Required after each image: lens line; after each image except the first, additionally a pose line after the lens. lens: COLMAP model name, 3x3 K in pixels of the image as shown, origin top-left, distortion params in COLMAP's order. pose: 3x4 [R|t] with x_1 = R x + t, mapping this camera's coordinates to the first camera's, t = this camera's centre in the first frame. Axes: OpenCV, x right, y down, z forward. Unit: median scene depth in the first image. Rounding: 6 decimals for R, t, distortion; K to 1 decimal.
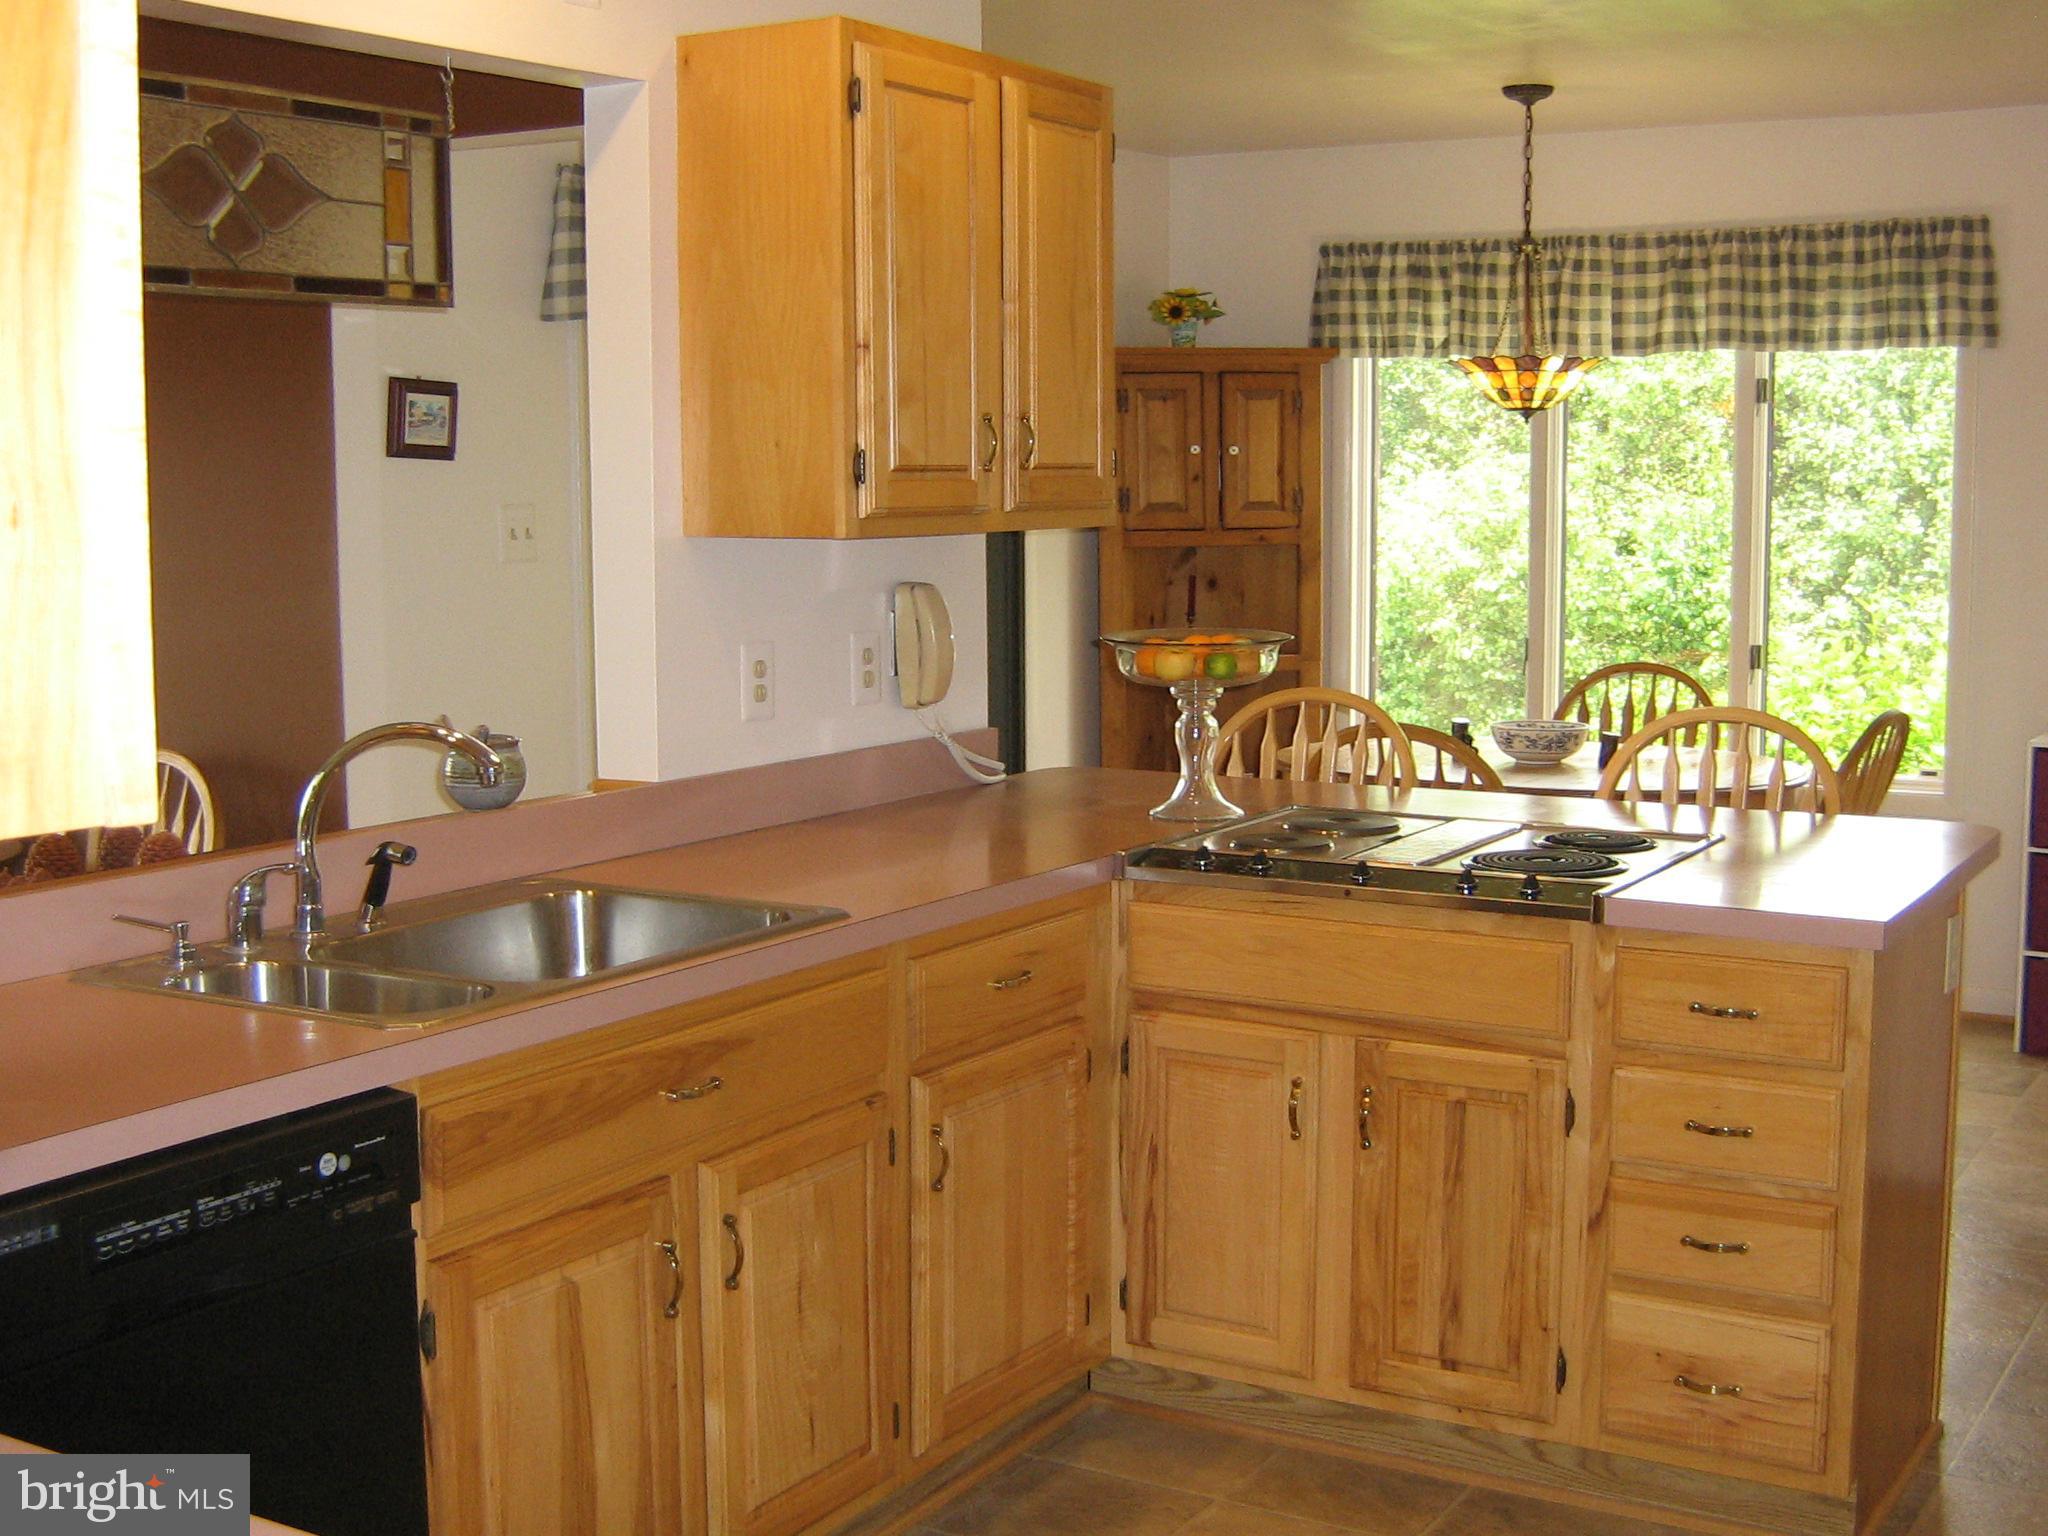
lens RADIAL K [[2542.4, 0, 1024.0], [0, 2542.4, 768.0], [0, 0, 1]] dist [-0.119632, 0.080719]
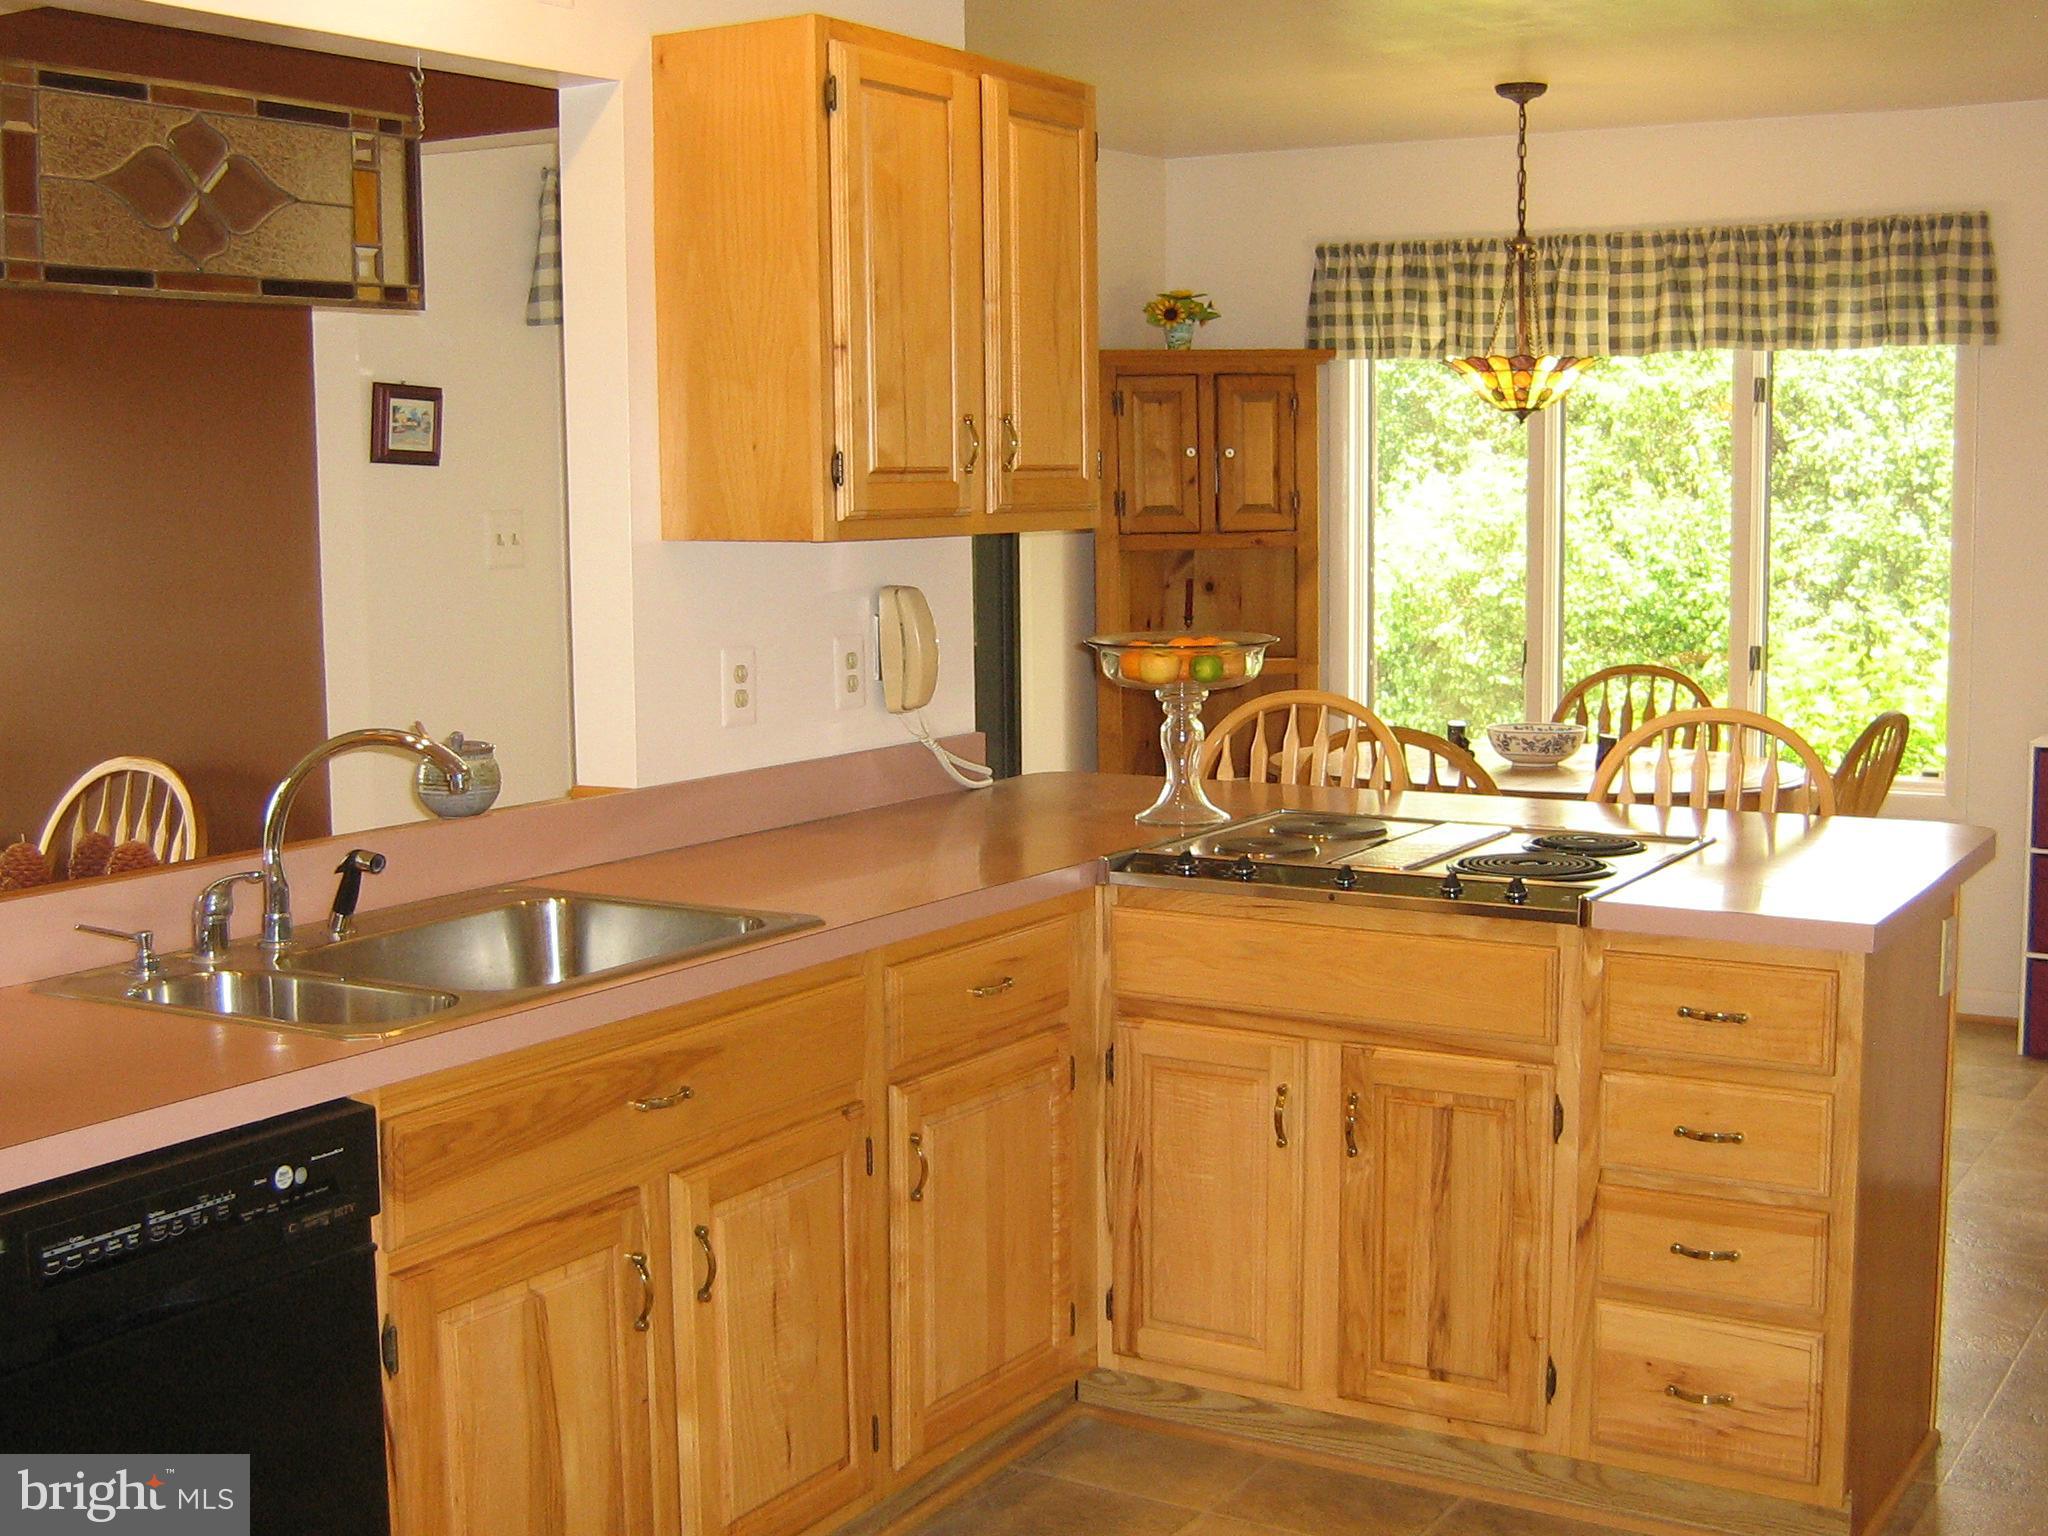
lens RADIAL K [[2542.4, 0, 1024.0], [0, 2542.4, 768.0], [0, 0, 1]] dist [-0.119632, 0.080719]
pose [[0.999979, -0.004537, -0.004579, 0.007445], [0.004526, 0.999987, -0.002429, 0.000403], [0.004590, 0.002409, 0.999987, 0.006840]]
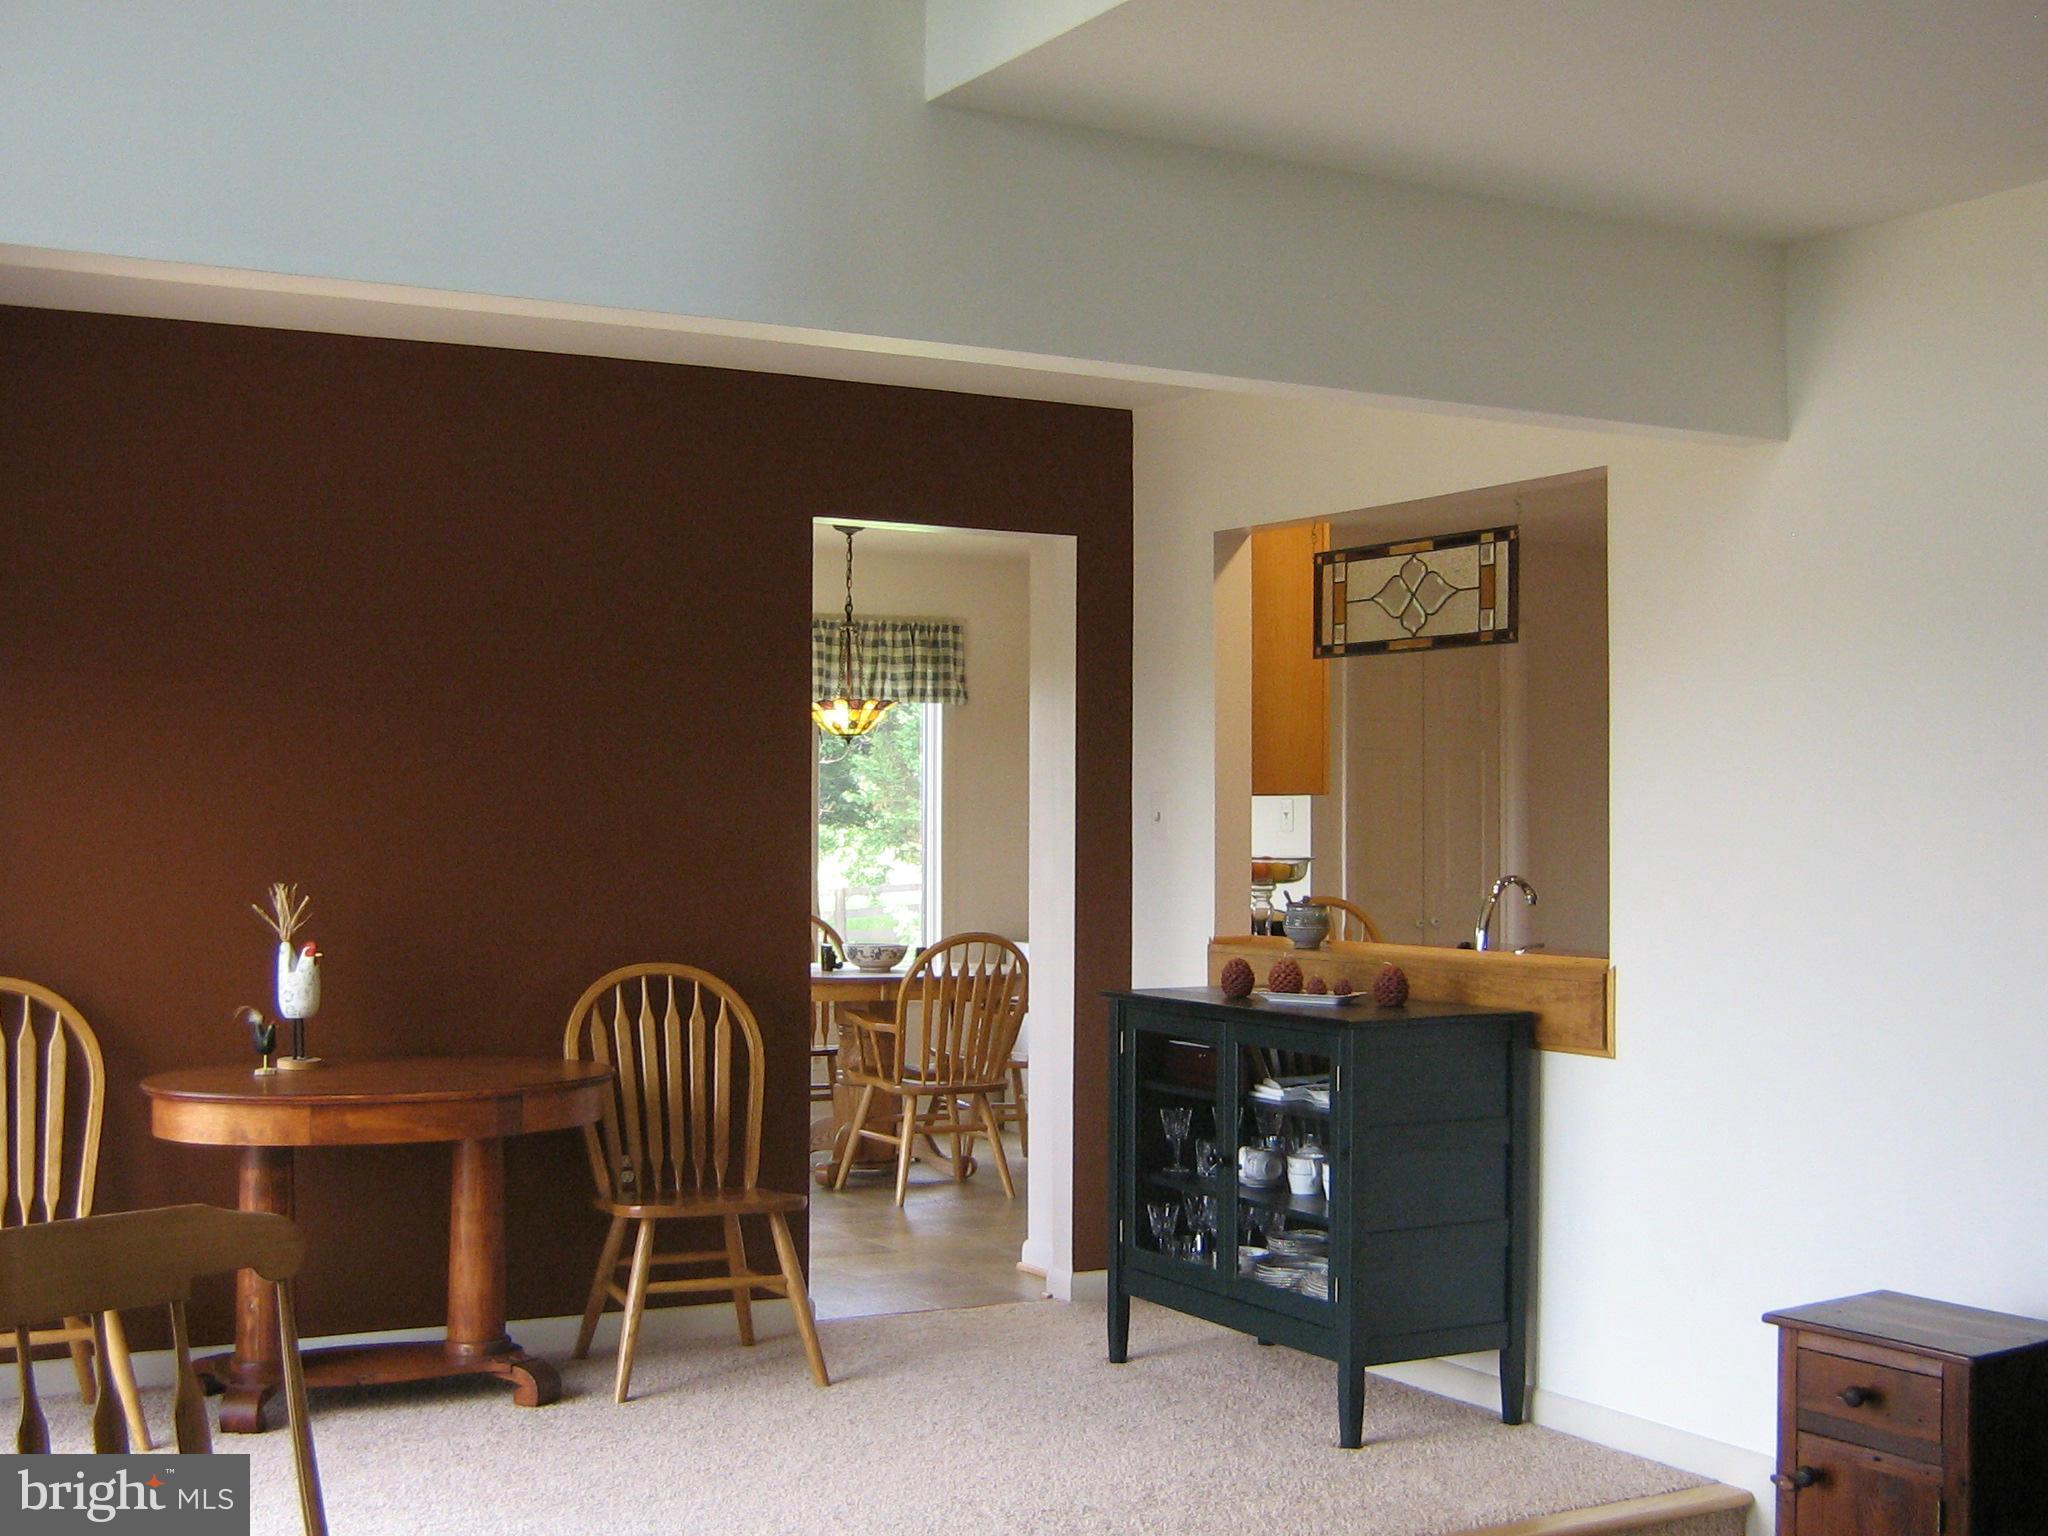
lens RADIAL K [[2542.4, 0, 1024.0], [0, 2542.4, 768.0], [0, 0, 1]] dist [-0.119632, 0.080719]
pose [[0.486180, 0.023563, 0.873541, -1.078762], [0.112342, 0.989656, -0.089220, 0.022054], [-0.866607, 0.141512, 0.478504, 0.207607]]
